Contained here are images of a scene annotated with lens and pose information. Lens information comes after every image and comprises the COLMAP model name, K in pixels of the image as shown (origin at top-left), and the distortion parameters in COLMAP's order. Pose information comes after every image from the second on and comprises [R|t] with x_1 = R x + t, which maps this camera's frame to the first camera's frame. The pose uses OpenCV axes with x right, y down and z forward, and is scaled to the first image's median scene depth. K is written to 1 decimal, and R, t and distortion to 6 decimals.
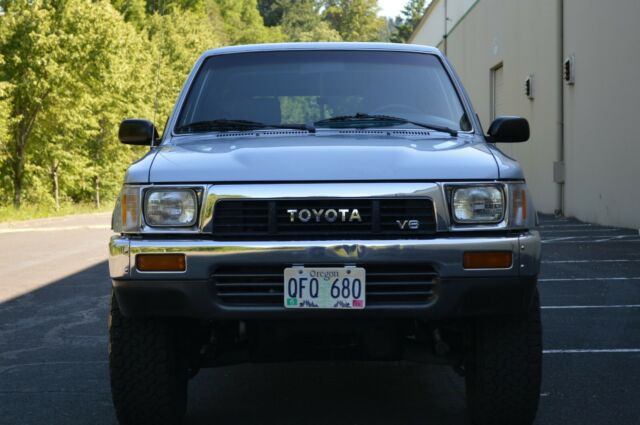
lens RADIAL K [[2004.3, 0, 310.6], [0, 2004.3, 239.2], [0, 0, 1]] dist [1.189015, 0.000000]
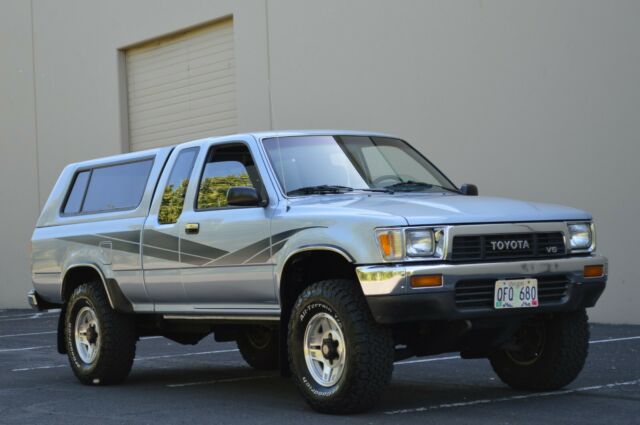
lens RADIAL K [[1403.9, 0, 319.4], [0, 1403.9, 212.2], [0, 0, 1]] dist [-0.002189, 0.000000]
pose [[0.831258, -0.010685, 0.555784, -0.689660], [0.043843, 0.997961, -0.046389, 0.005888], [-0.554155, 0.062929, 0.830031, 0.212708]]
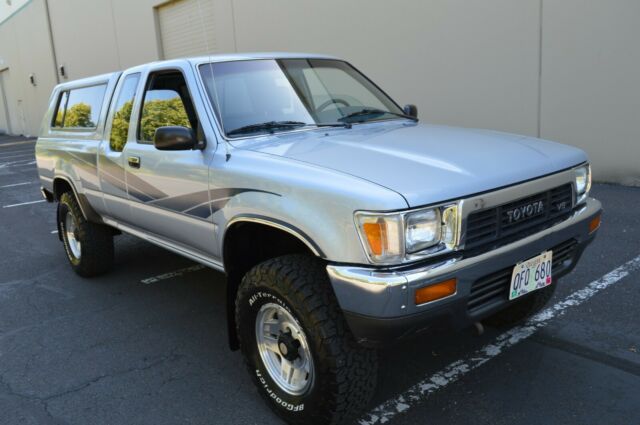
lens RADIAL K [[540.8, 0, 318.1], [0, 540.8, 215.4], [0, 0, 1]] dist [0.000378, -0.011767]
pose [[0.772400, -0.172928, 0.611141, -0.266303], [0.066399, 0.978934, 0.193079, -0.075181], [-0.631656, -0.108555, 0.767611, 0.842772]]
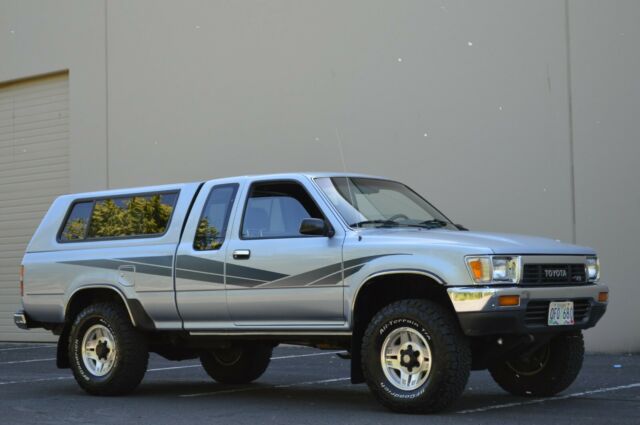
lens RADIAL K [[1266.9, 0, 317.7], [0, 1266.9, 213.2], [0, 0, 1]] dist [-0.049002, 0.000000]
pose [[0.667268, 0.038656, 0.743814, -0.987696], [0.026512, 0.996787, -0.075587, 0.014531], [-0.744346, 0.070157, 0.664099, 0.398794]]
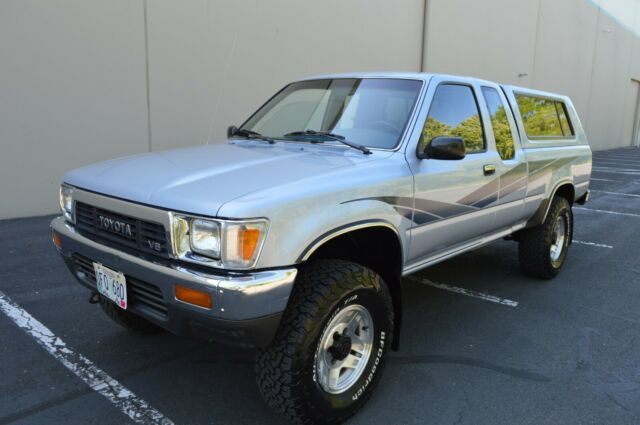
lens RADIAL K [[490.2, 0, 316.3], [0, 490.2, 207.4], [0, 0, 1]] dist [-0.008446, -0.000518]
pose [[0.751732, 0.144021, -0.643550, 0.284574], [-0.044973, 0.984786, 0.167853, -0.076918], [0.657933, -0.097238, 0.746772, 0.862082]]
